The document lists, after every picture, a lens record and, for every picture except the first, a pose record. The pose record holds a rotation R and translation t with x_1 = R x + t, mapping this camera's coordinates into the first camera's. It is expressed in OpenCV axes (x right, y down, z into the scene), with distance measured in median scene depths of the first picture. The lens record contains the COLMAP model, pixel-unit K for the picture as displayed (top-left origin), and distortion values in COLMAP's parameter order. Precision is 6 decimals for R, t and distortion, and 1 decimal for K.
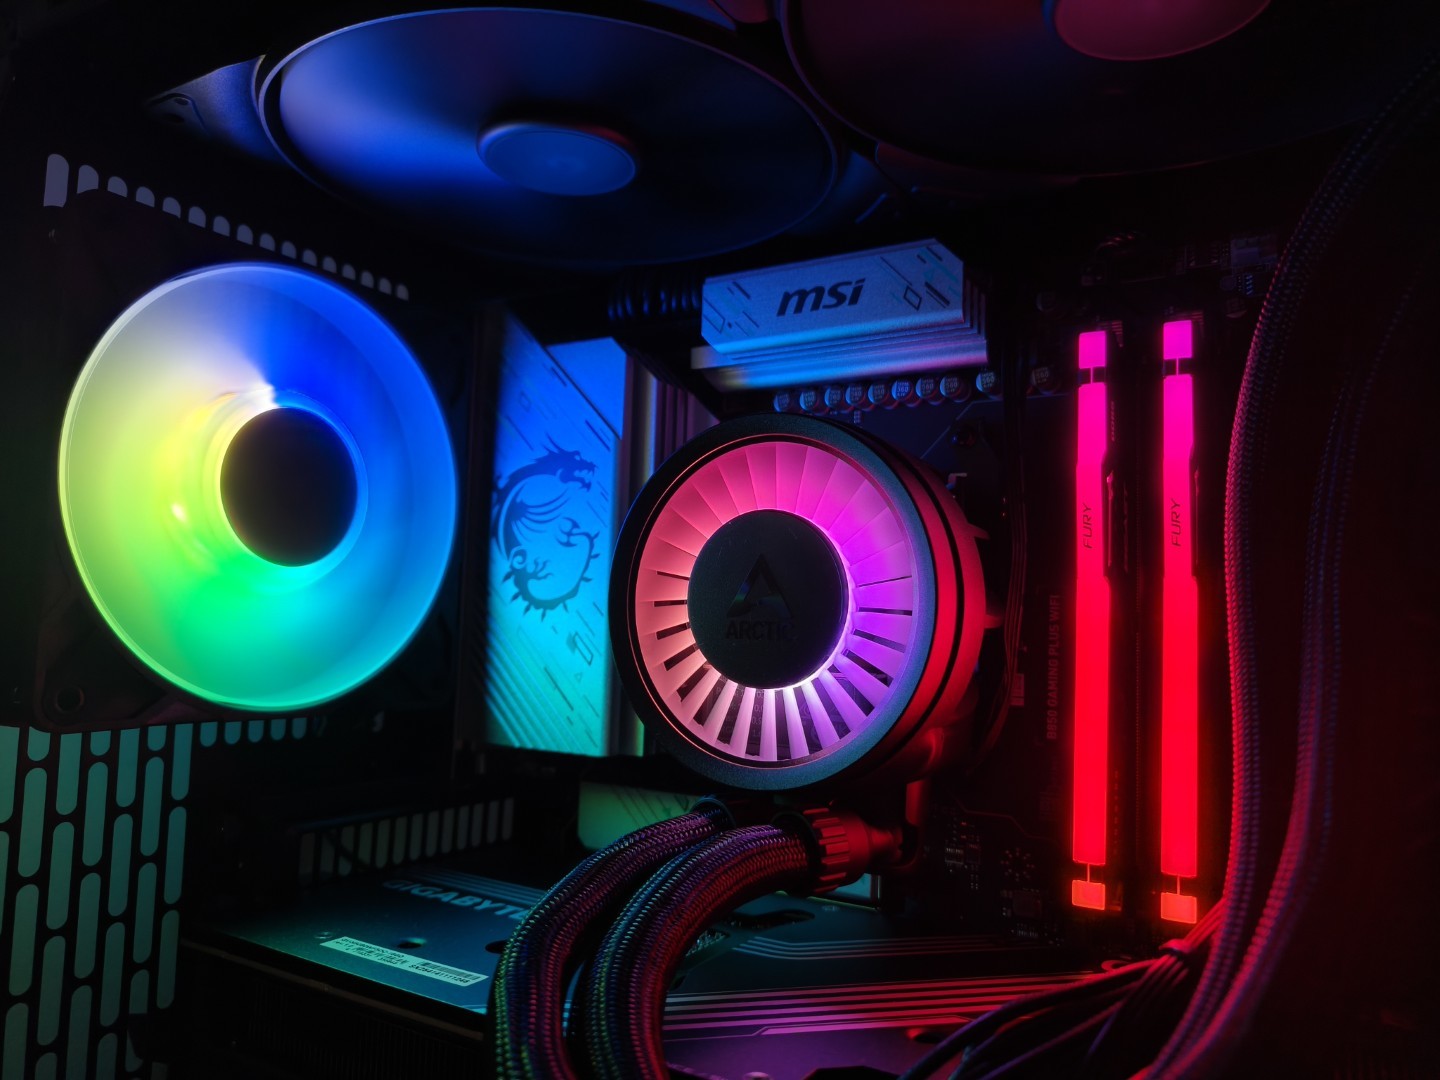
lens RADIAL K [[1032.1, 0, 720.0], [0, 1032.1, 540.0], [0, 0, 1]] dist [-0.008330, -0.003850]
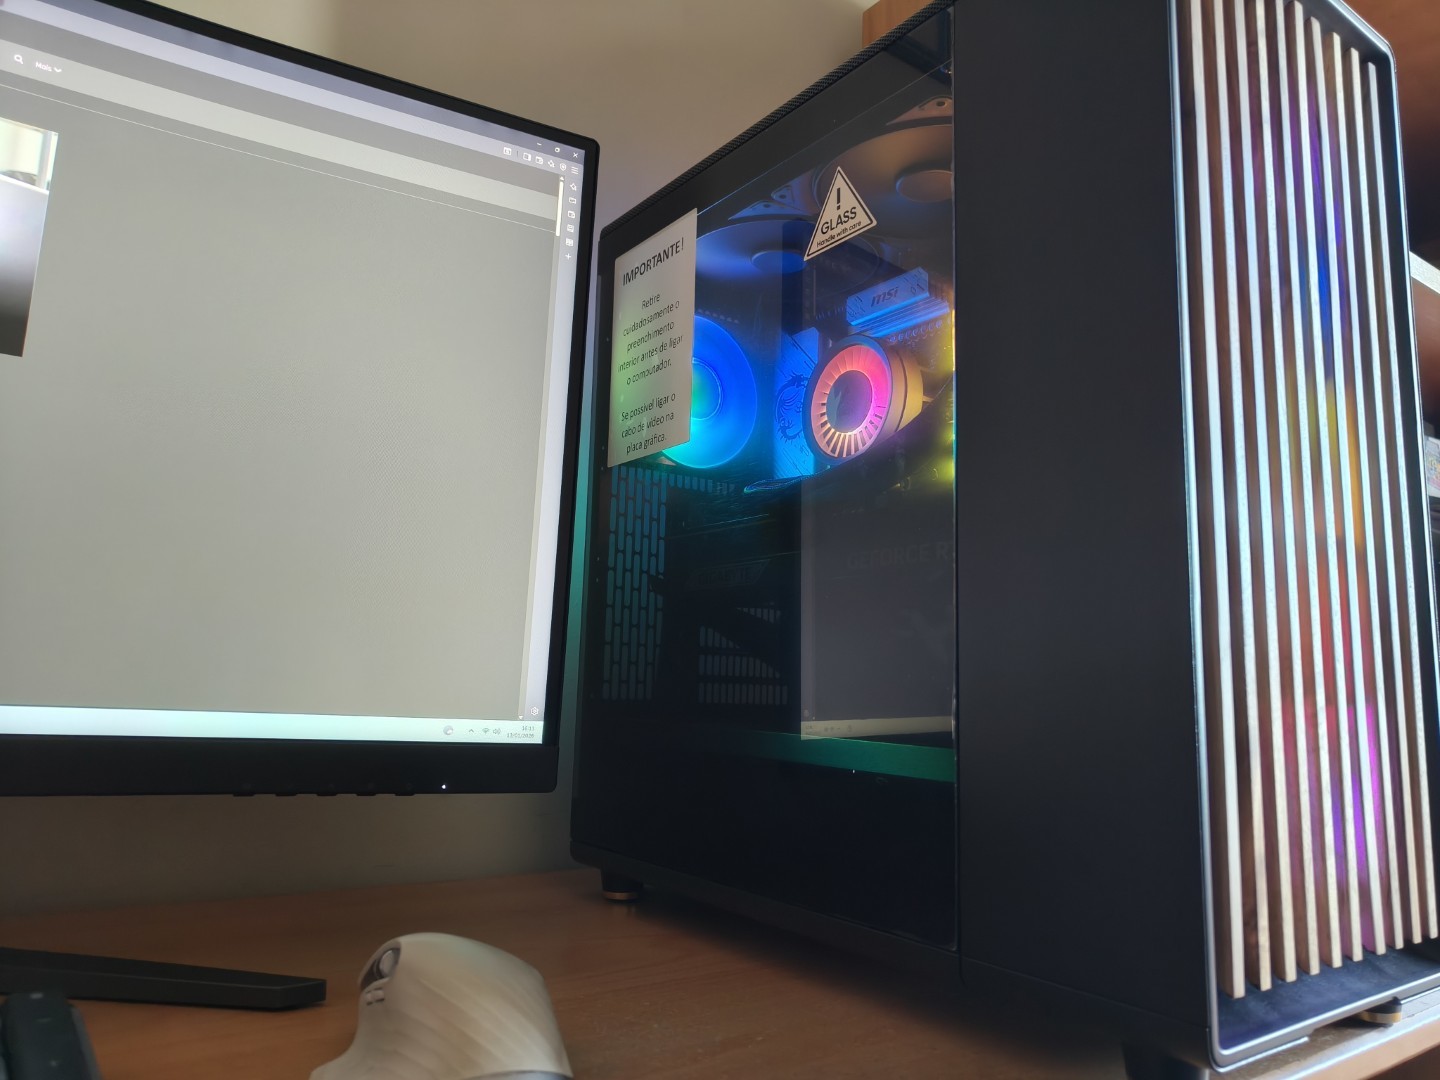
lens RADIAL K [[1018.0, 0, 720.0], [0, 1018.0, 540.0], [0, 0, 1]] dist [0.085484, -0.128383]
pose [[0.926259, -0.058318, -0.372348, 0.626248], [0.032633, 0.996655, -0.074921, 0.540065], [0.375472, 0.057246, 0.925064, -1.457873]]
